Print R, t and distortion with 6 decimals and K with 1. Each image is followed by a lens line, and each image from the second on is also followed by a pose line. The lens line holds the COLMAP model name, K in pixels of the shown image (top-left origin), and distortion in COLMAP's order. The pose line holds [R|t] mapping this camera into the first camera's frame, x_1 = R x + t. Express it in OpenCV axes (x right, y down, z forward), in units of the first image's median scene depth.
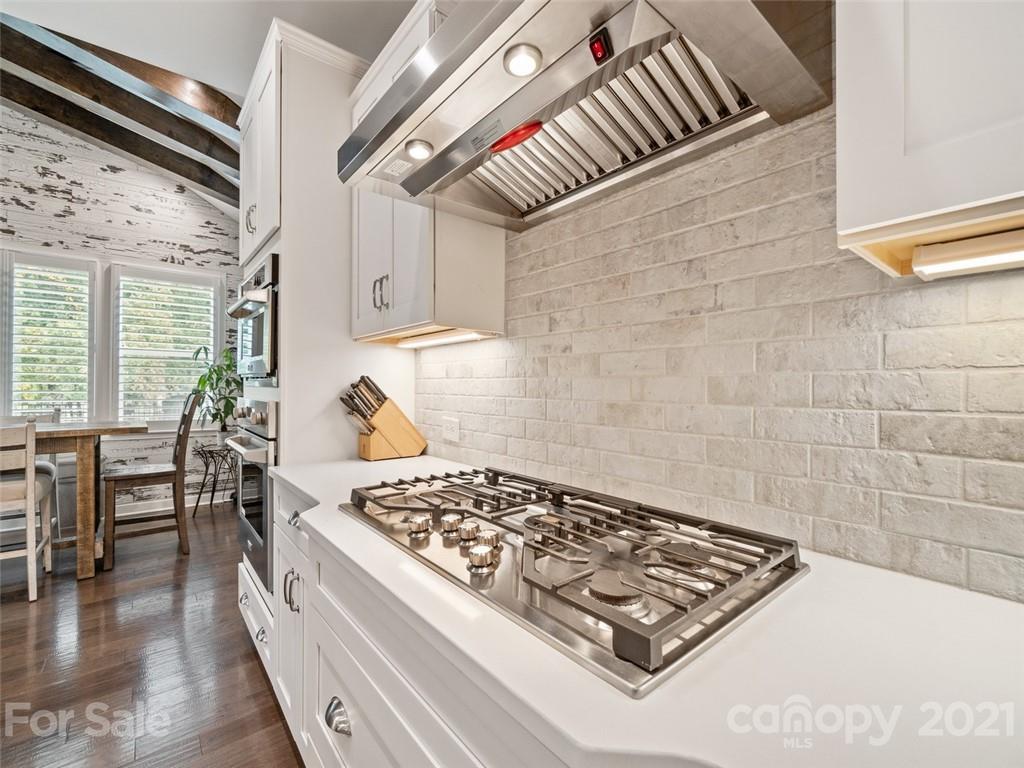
lens RADIAL K [[445.6, 0, 498.2], [0, 445.6, 387.5], [0, 0, 1]] dist [-0.007486, 0.001936]
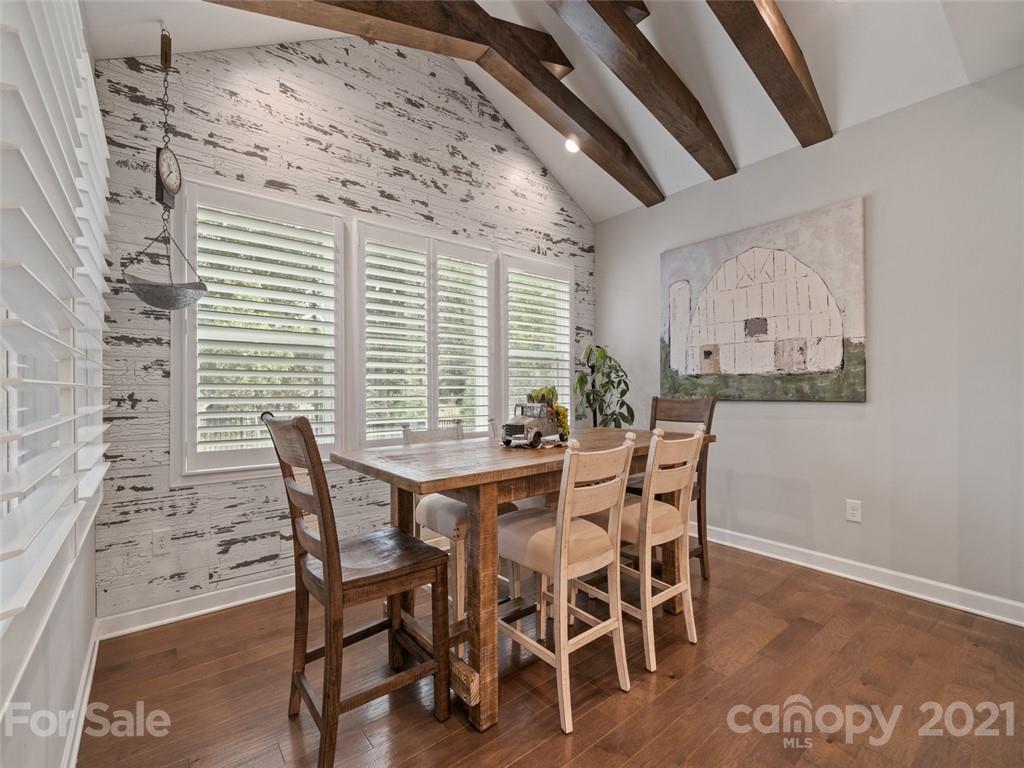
lens RADIAL K [[445.6, 0, 499.0], [0, 445.6, 391.8], [0, 0, 1]] dist [-0.007486, 0.001936]
pose [[0.999773, -0.012363, -0.017335, -0.971850], [0.012419, 0.999918, 0.003086, -0.002348], [0.017295, -0.003300, 0.999845, 0.106158]]
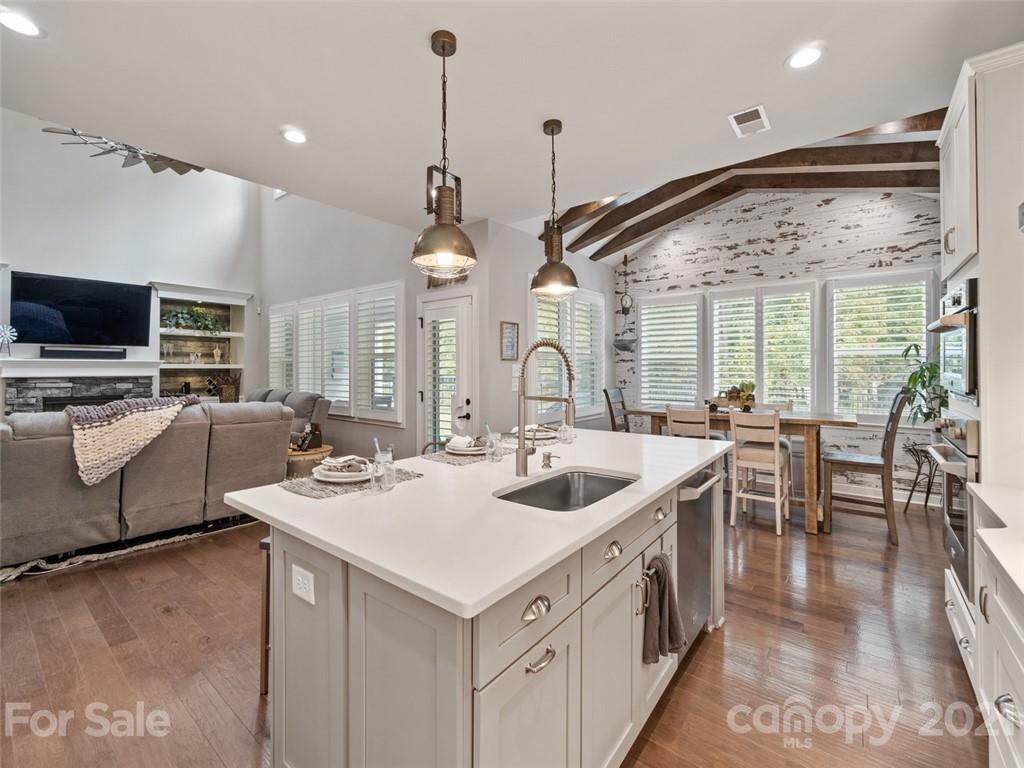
lens RADIAL K [[445.6, 0, 503.7], [0, 445.6, 365.0], [0, 0, 1]] dist [-0.007486, 0.001936]
pose [[0.220678, -0.013915, -0.975247, 0.120670], [0.001789, 0.999902, -0.013862, -0.038877], [0.975345, 0.001314, 0.220682, -0.137440]]
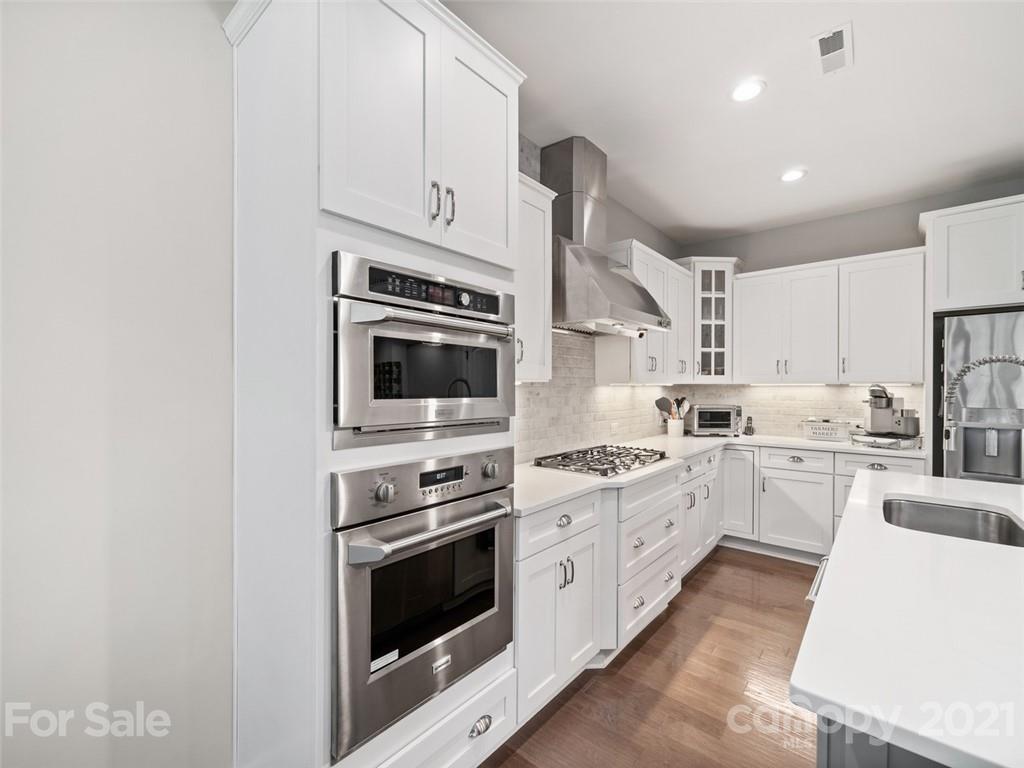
lens RADIAL K [[445.6, 0, 500.9], [0, 445.6, 395.1], [0, 0, 1]] dist [-0.007486, 0.001936]
pose [[-0.181143, -0.022513, 0.983199, -0.673612], [0.001146, 0.999732, 0.023103, -0.046410], [-0.983456, 0.005311, -0.181069, 0.550061]]
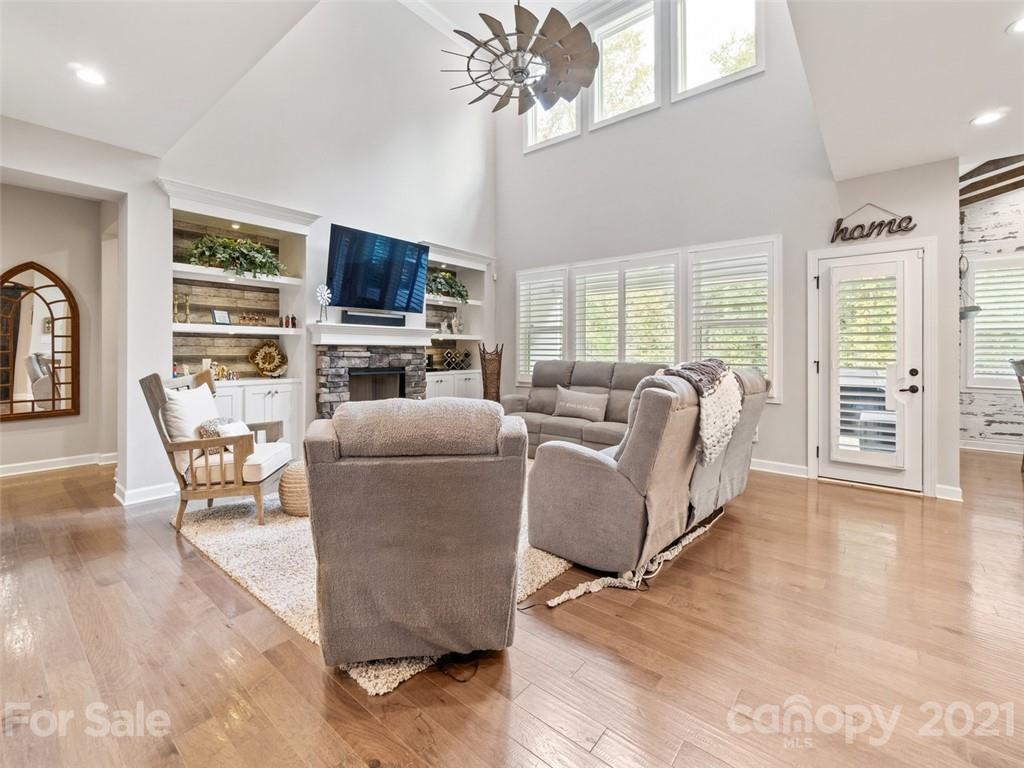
lens RADIAL K [[445.6, 0, 505.9], [0, 445.6, 350.1], [0, 0, 1]] dist [-0.007486, 0.001936]
pose [[0.202378, -0.008016, -0.979275, -0.269216], [-0.002048, 0.999961, -0.008609, 0.004760], [0.979305, 0.003748, 0.202354, -1.124405]]
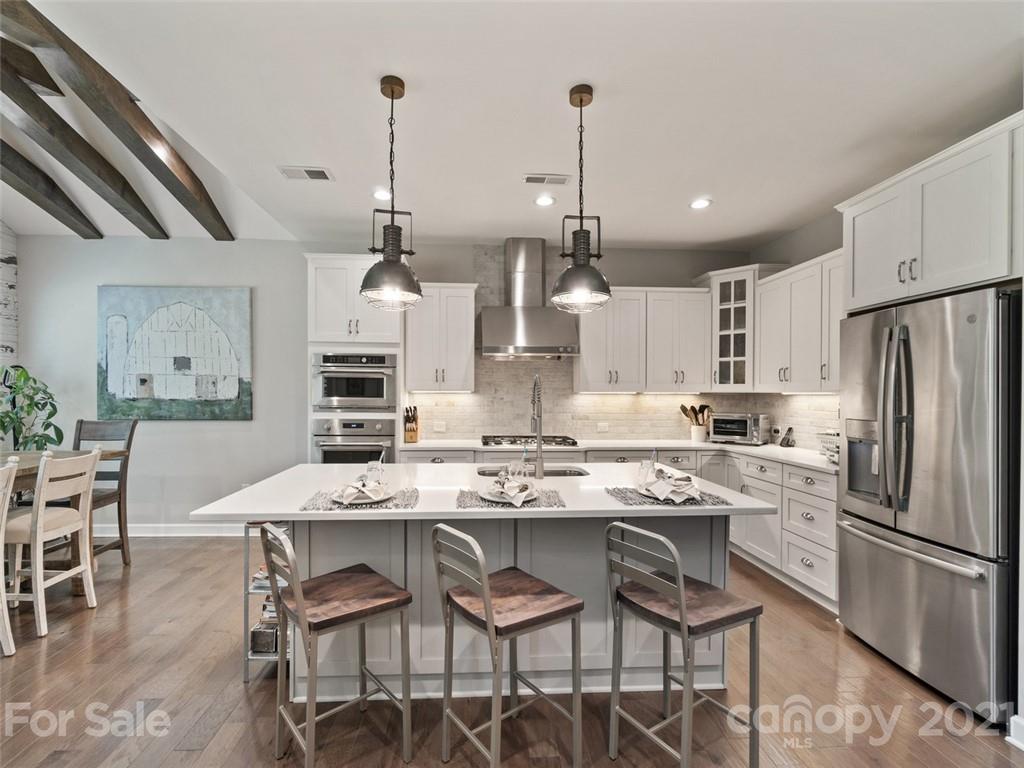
lens RADIAL K [[445.6, 0, 500.4], [0, 445.6, 397.3], [0, 0, 1]] dist [-0.007486, 0.001936]
pose [[0.577795, -0.007952, 0.816143, -0.940595], [-0.000636, 0.999948, 0.010193, -0.046701], [-0.816182, -0.006408, 0.577760, -0.346741]]
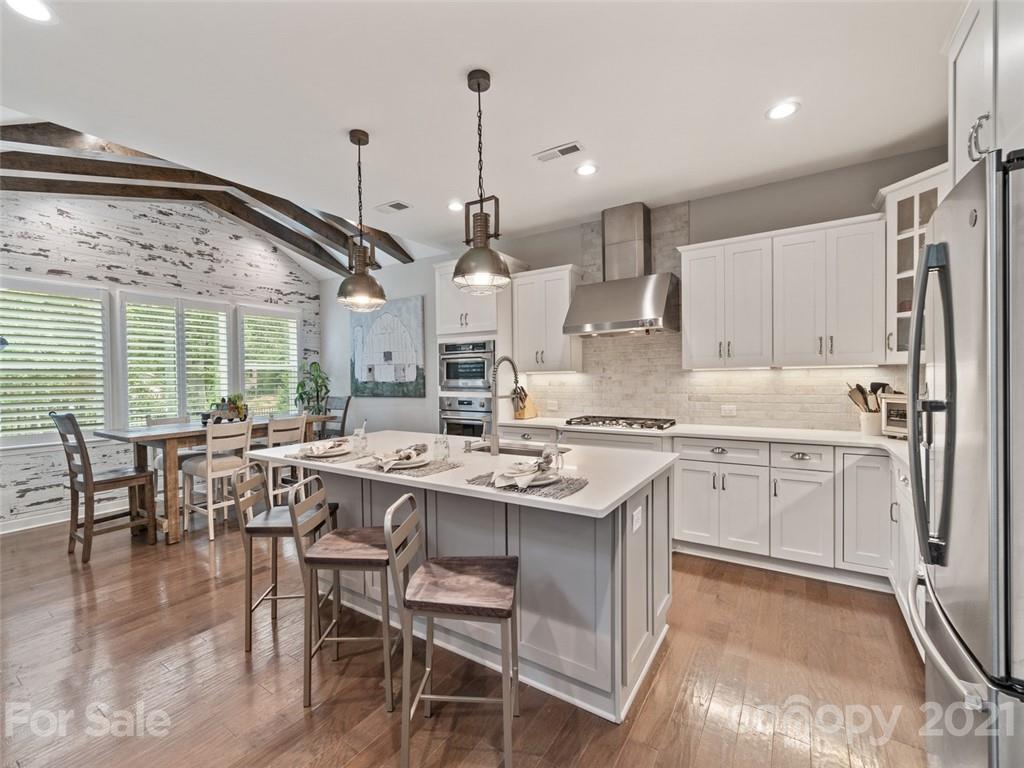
lens RADIAL K [[445.6, 0, 502.6], [0, 445.6, 385.0], [0, 0, 1]] dist [-0.007486, 0.001936]
pose [[0.952775, -0.025001, 0.302646, -0.568036], [0.020343, 0.999621, 0.018534, -0.039758], [-0.302995, -0.011502, 0.952923, -0.675703]]
